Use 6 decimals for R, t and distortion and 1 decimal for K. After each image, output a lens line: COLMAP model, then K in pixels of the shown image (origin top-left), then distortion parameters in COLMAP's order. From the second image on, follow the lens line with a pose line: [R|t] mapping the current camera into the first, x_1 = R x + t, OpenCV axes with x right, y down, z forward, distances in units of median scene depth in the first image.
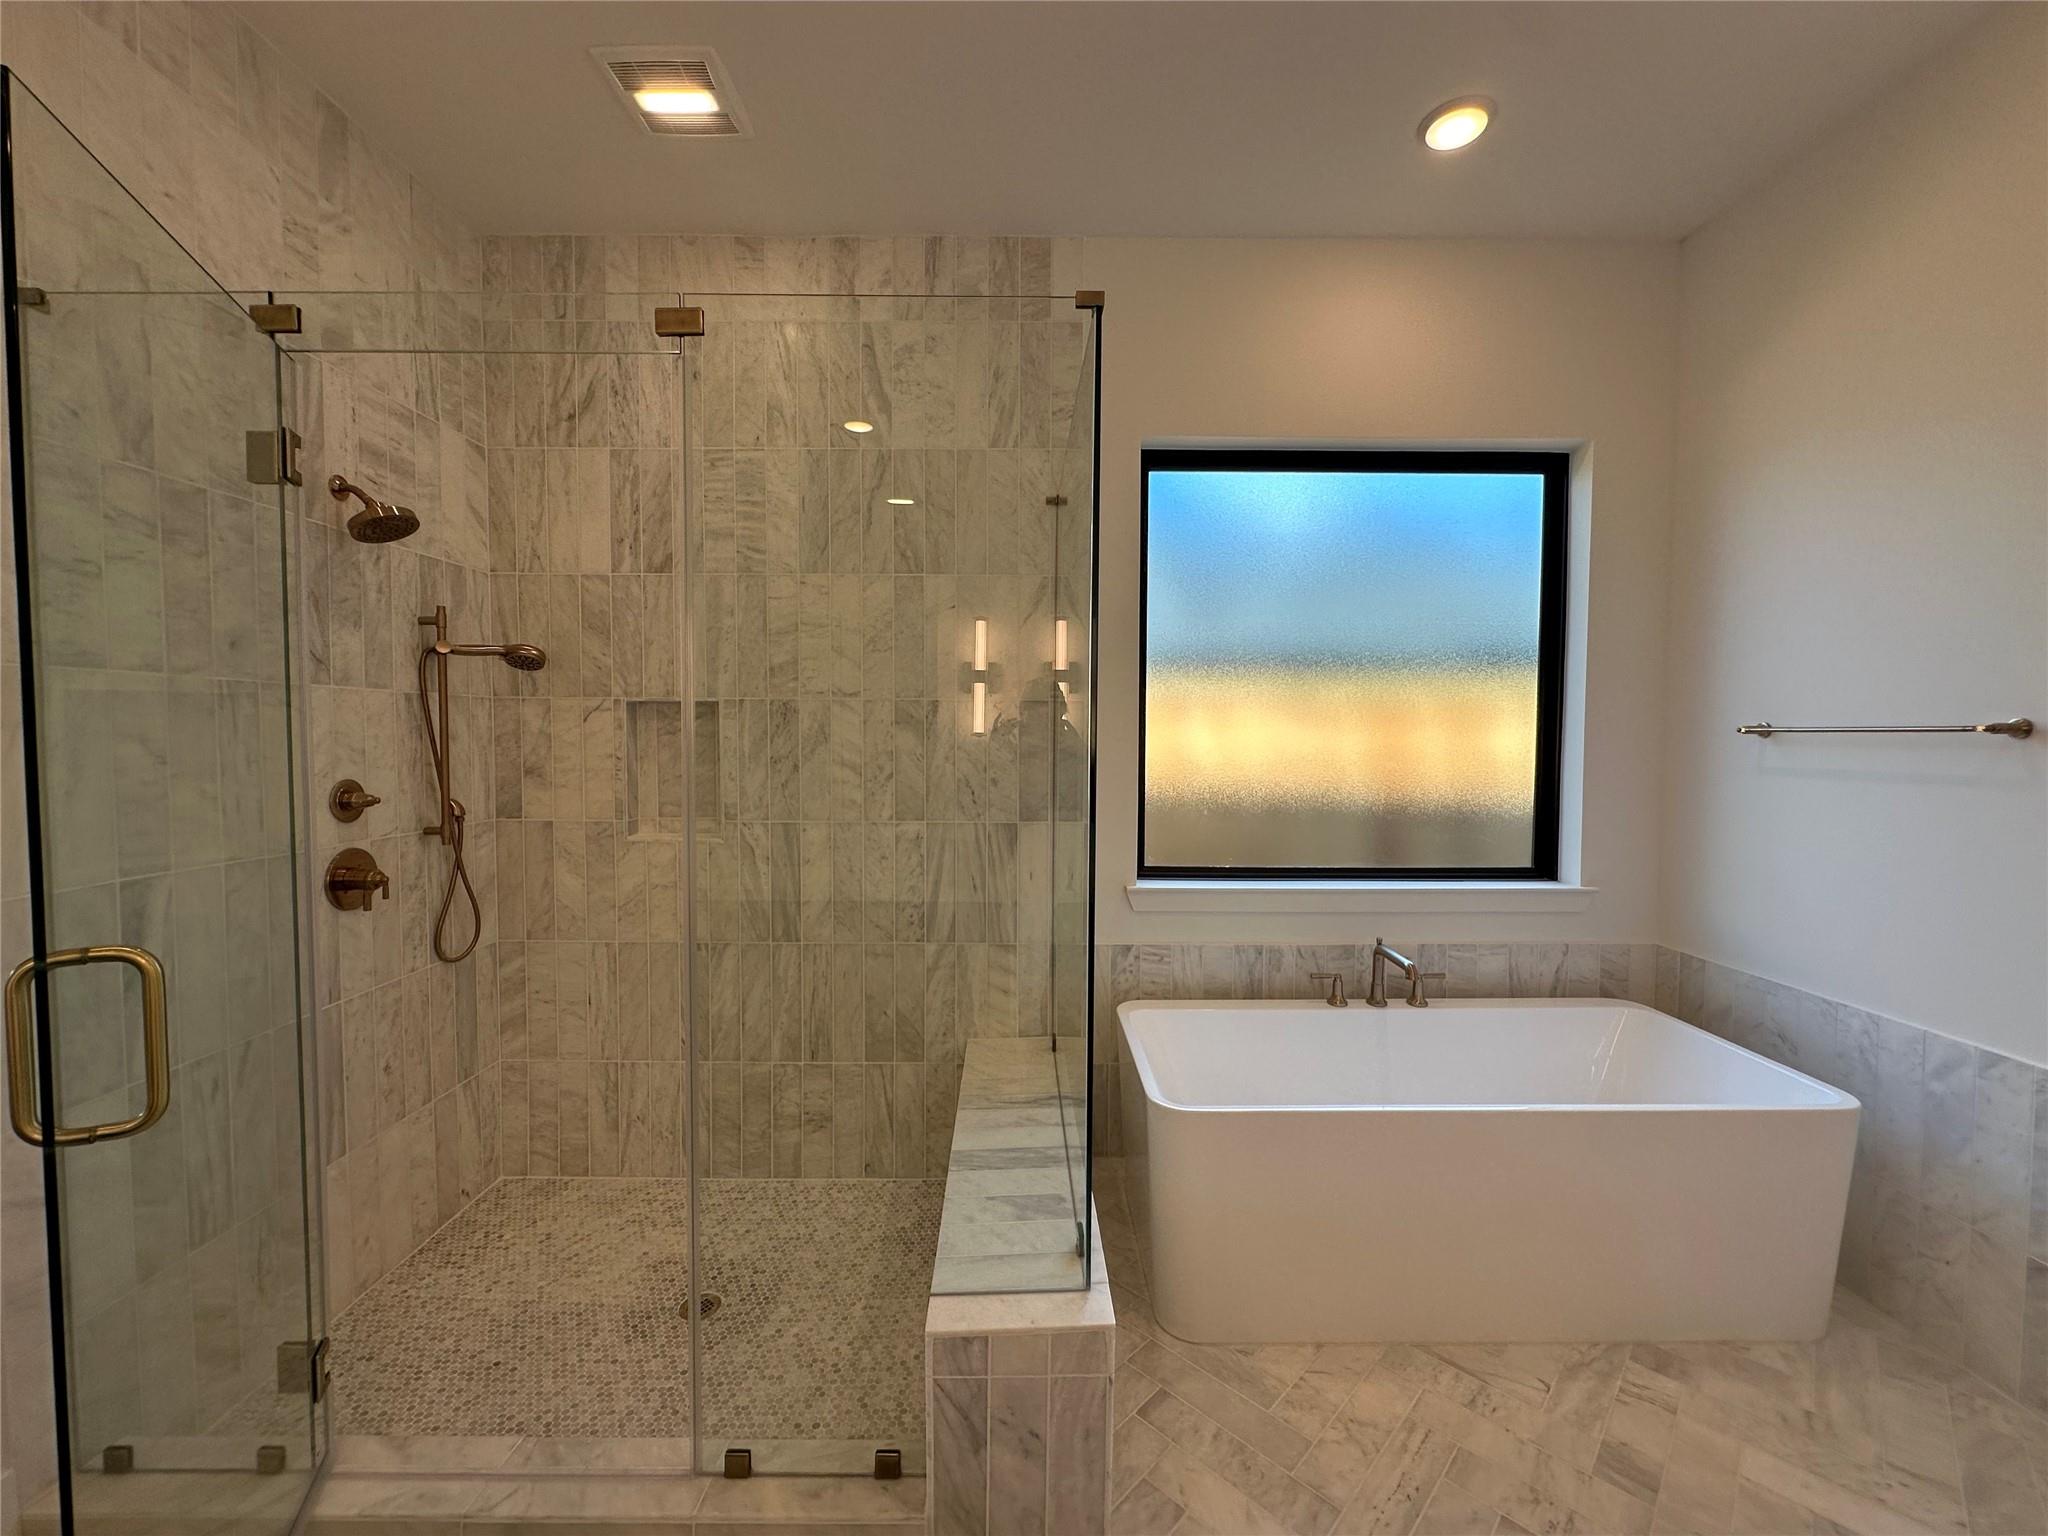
lens RADIAL K [[812.4, 0, 1023.4], [0, 812.4, 766.0], [0, 0, 1]] dist [-0.003574, 0.000992]
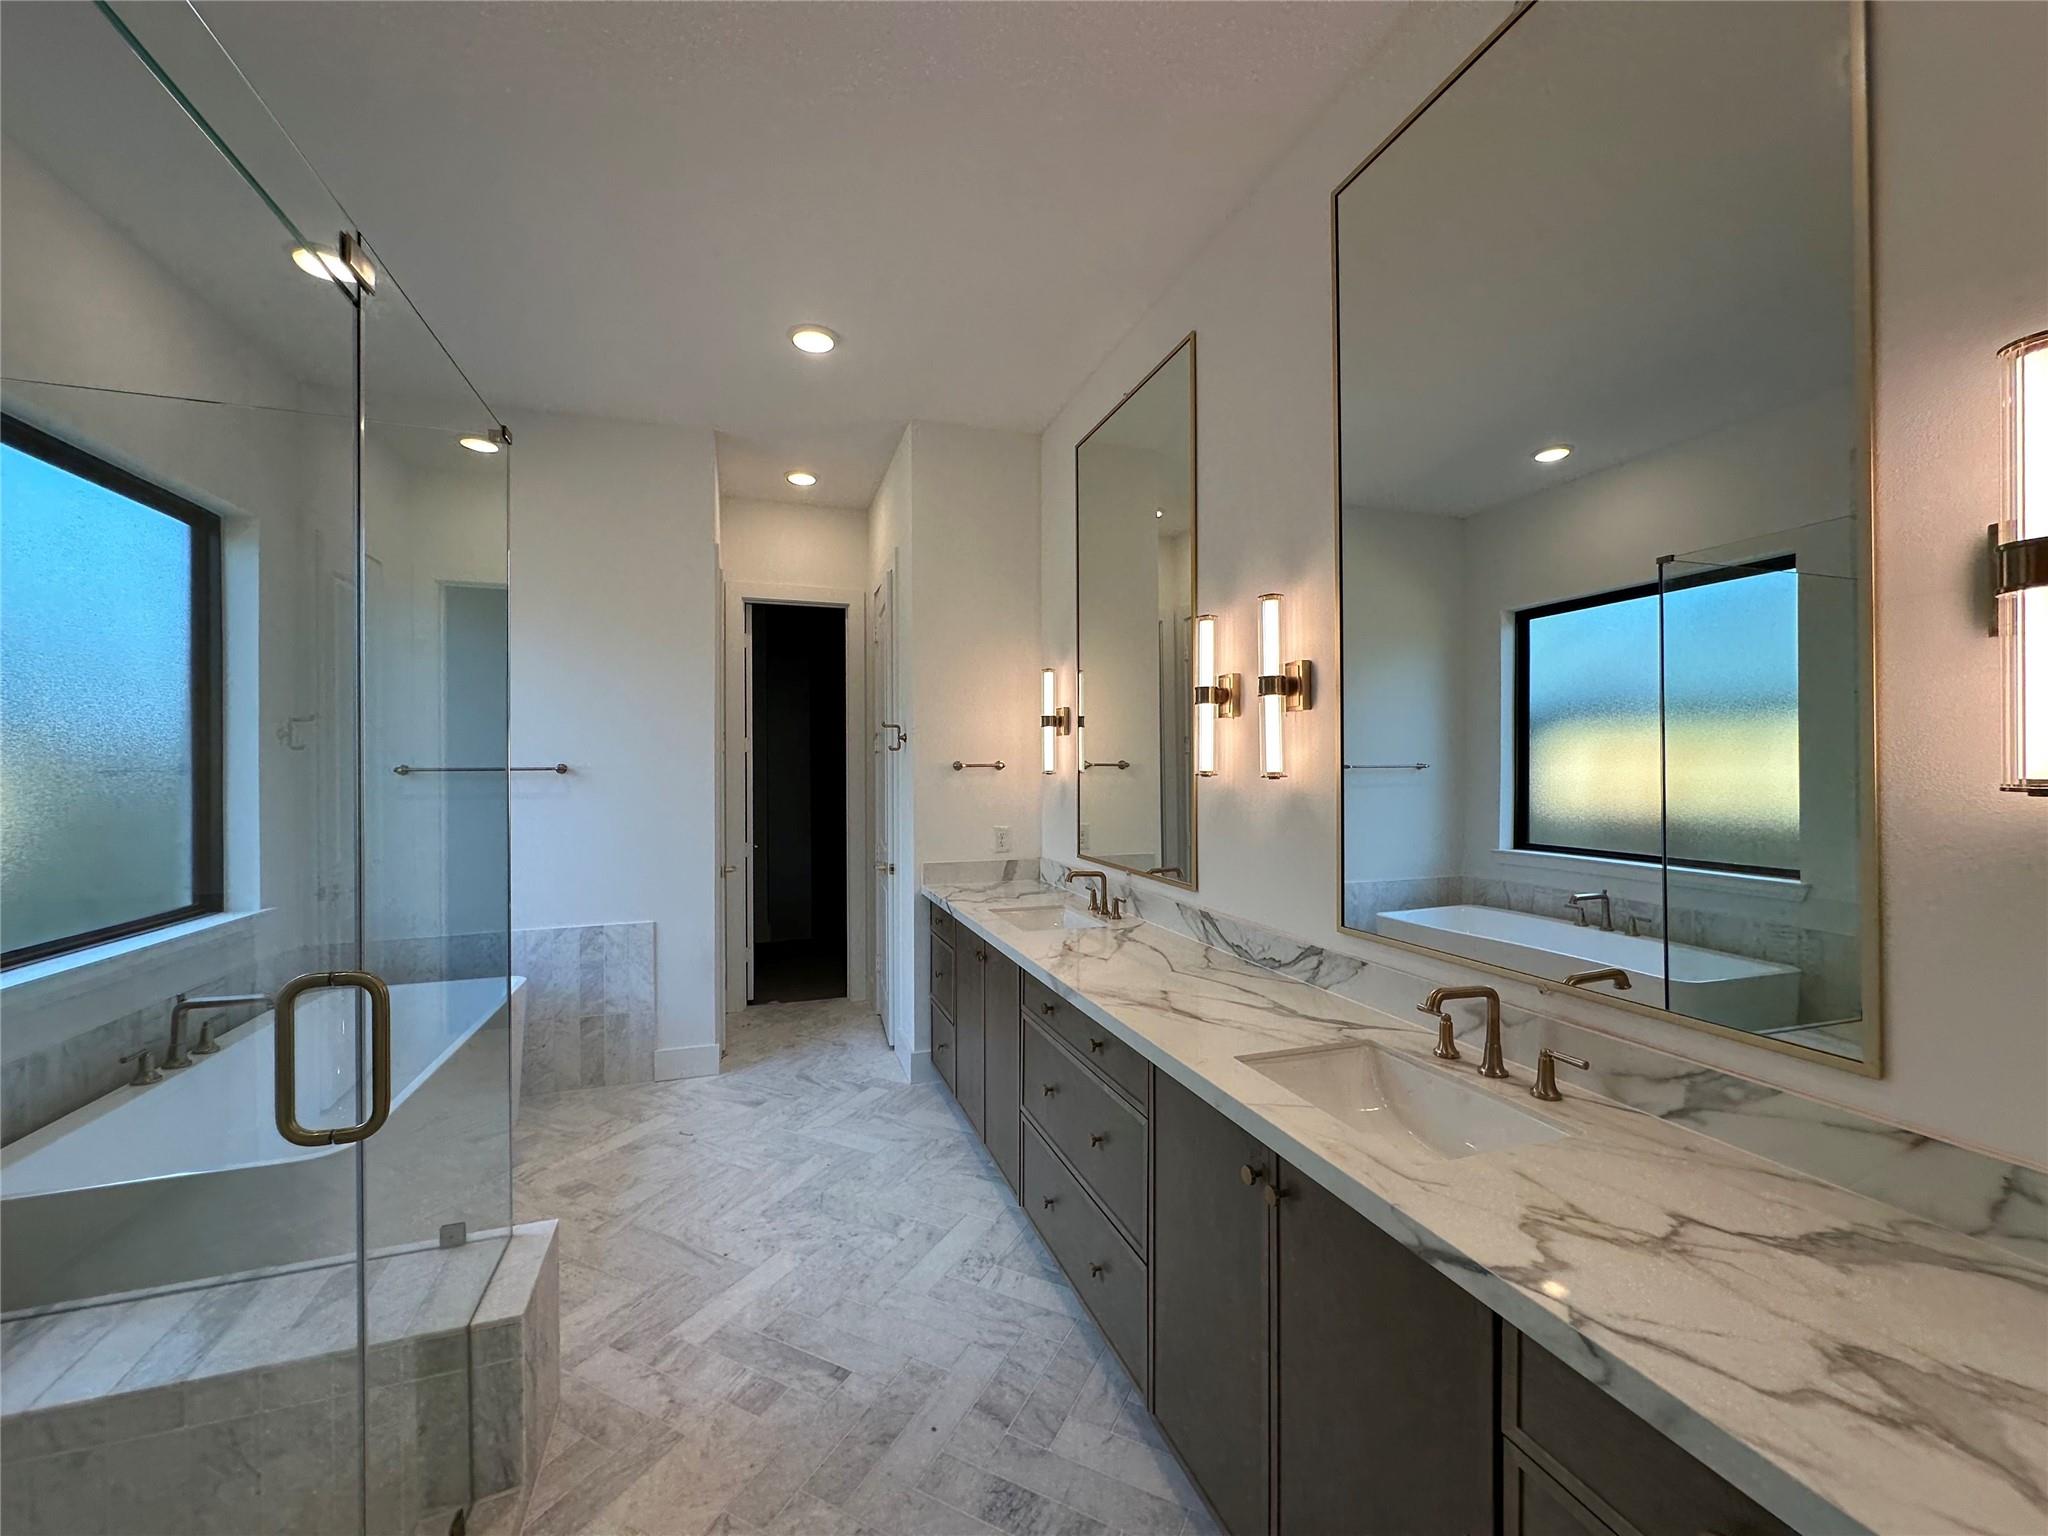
lens RADIAL K [[812.4, 0, 1023.4], [0, 812.4, 766.0], [0, 0, 1]] dist [-0.003574, 0.000992]
pose [[-0.320380, -0.002412, 0.947286, -0.725057], [0.041385, 0.999006, 0.016540, -0.024502], [-0.946385, 0.044503, -0.319962, 0.353375]]
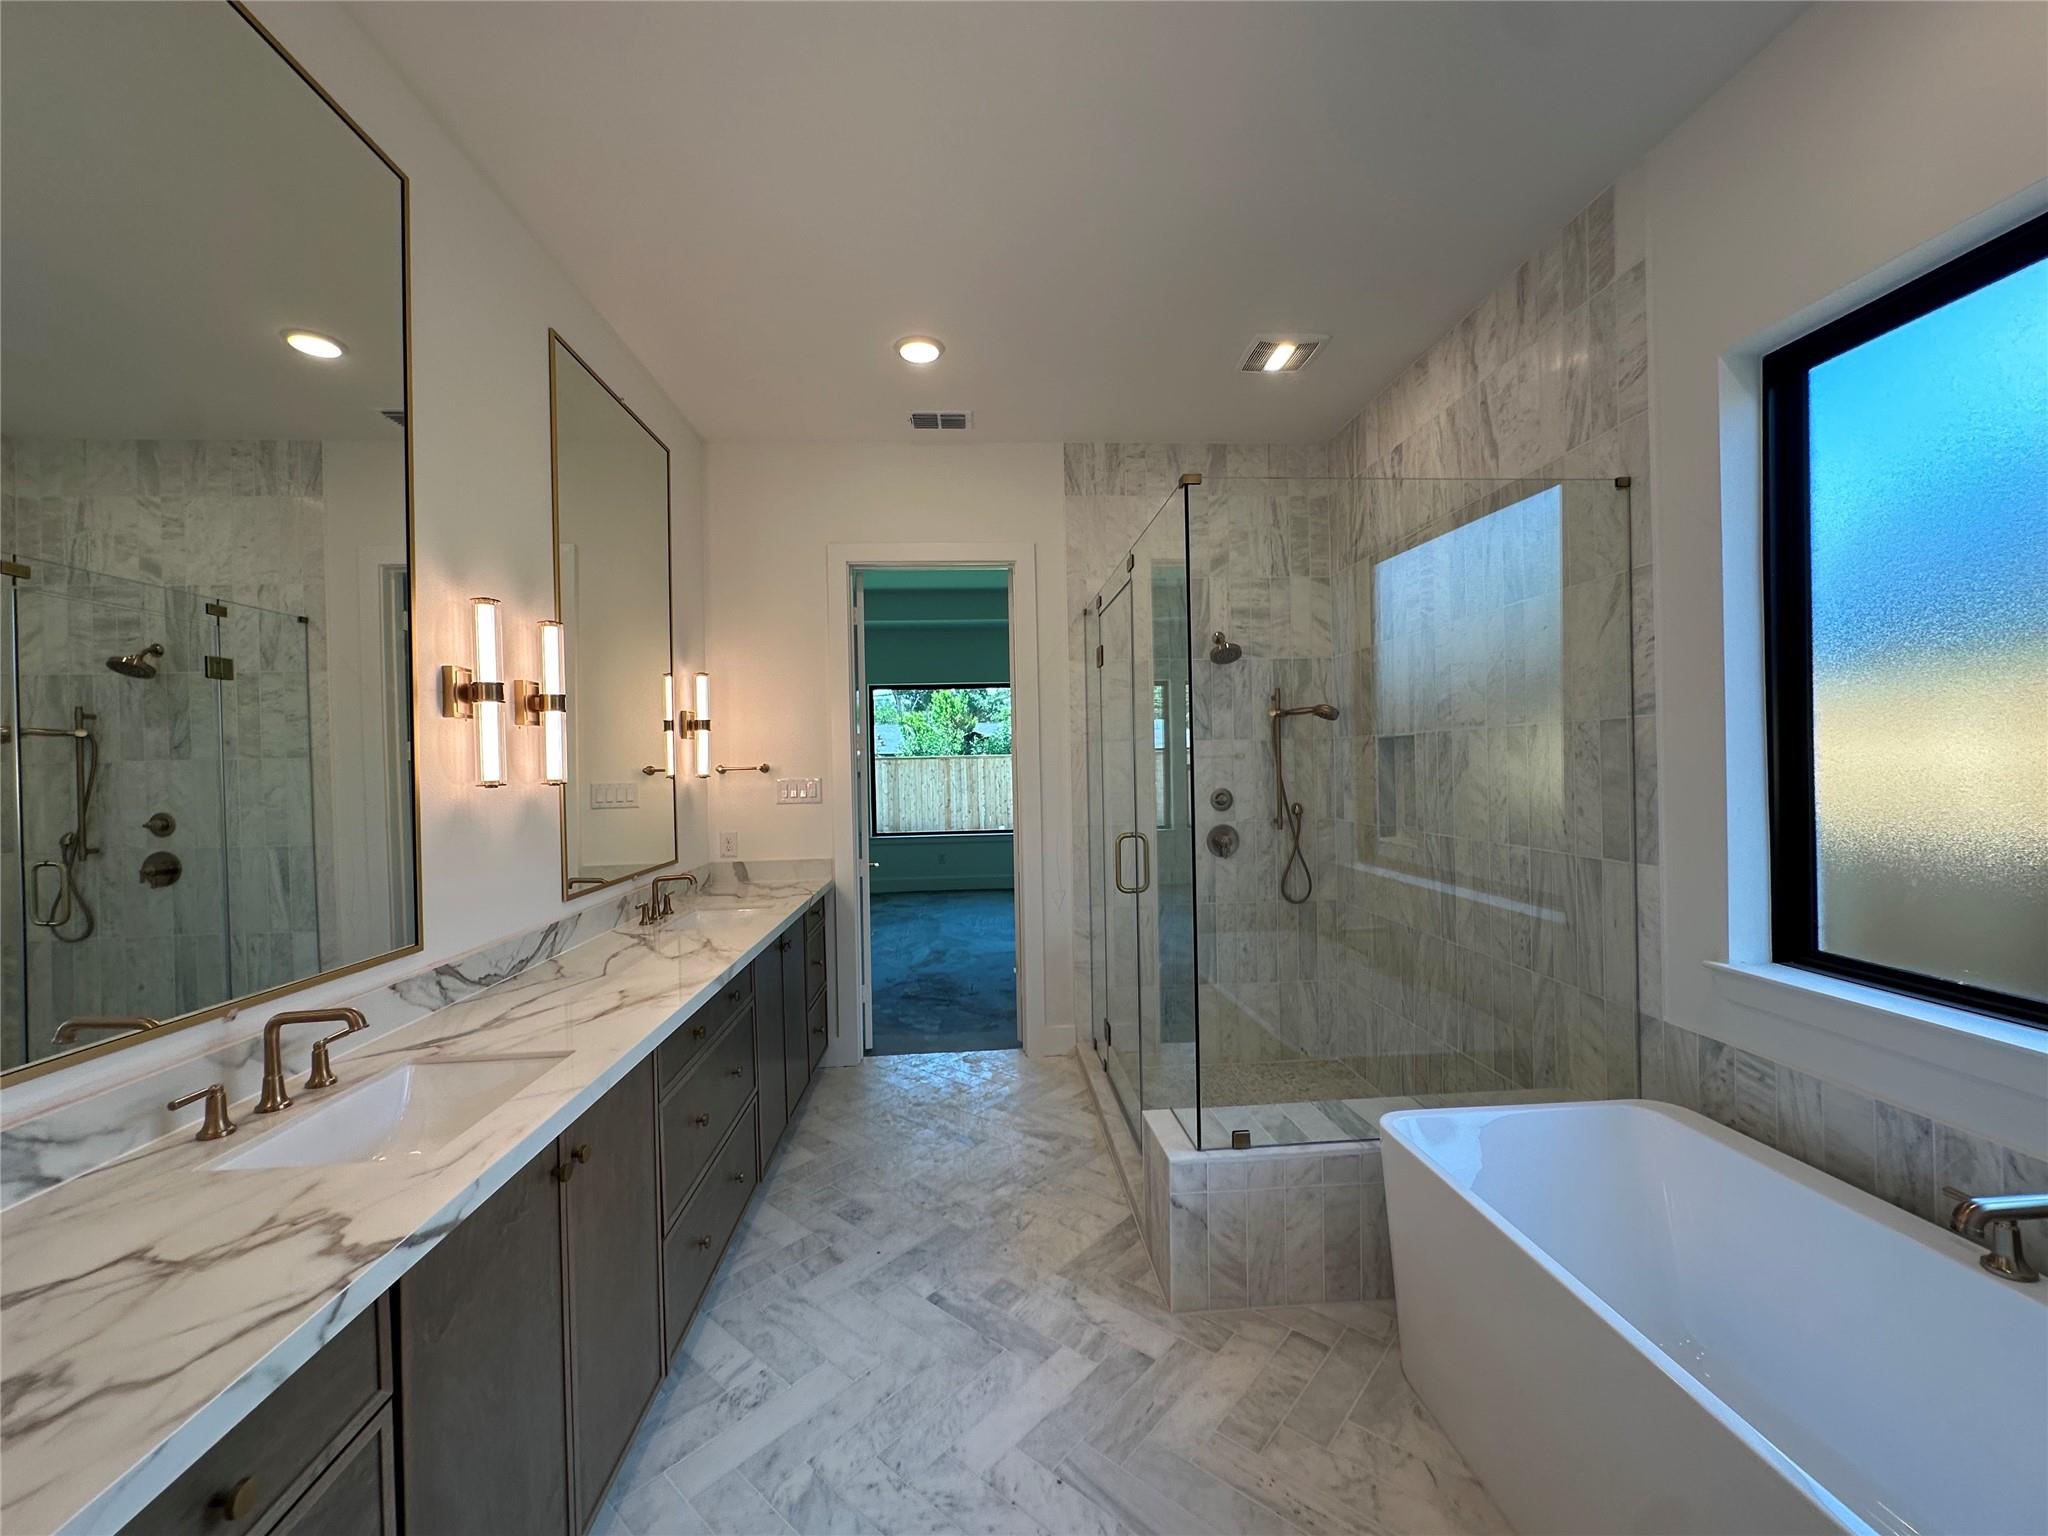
lens RADIAL K [[812.4, 0, 1023.4], [0, 812.4, 766.0], [0, 0, 1]] dist [-0.003574, 0.000992]
pose [[0.067477, -0.002442, -0.997718, 0.846684], [-0.018619, 0.999820, -0.003706, -0.016426], [0.997547, 0.018826, 0.067419, 0.323837]]
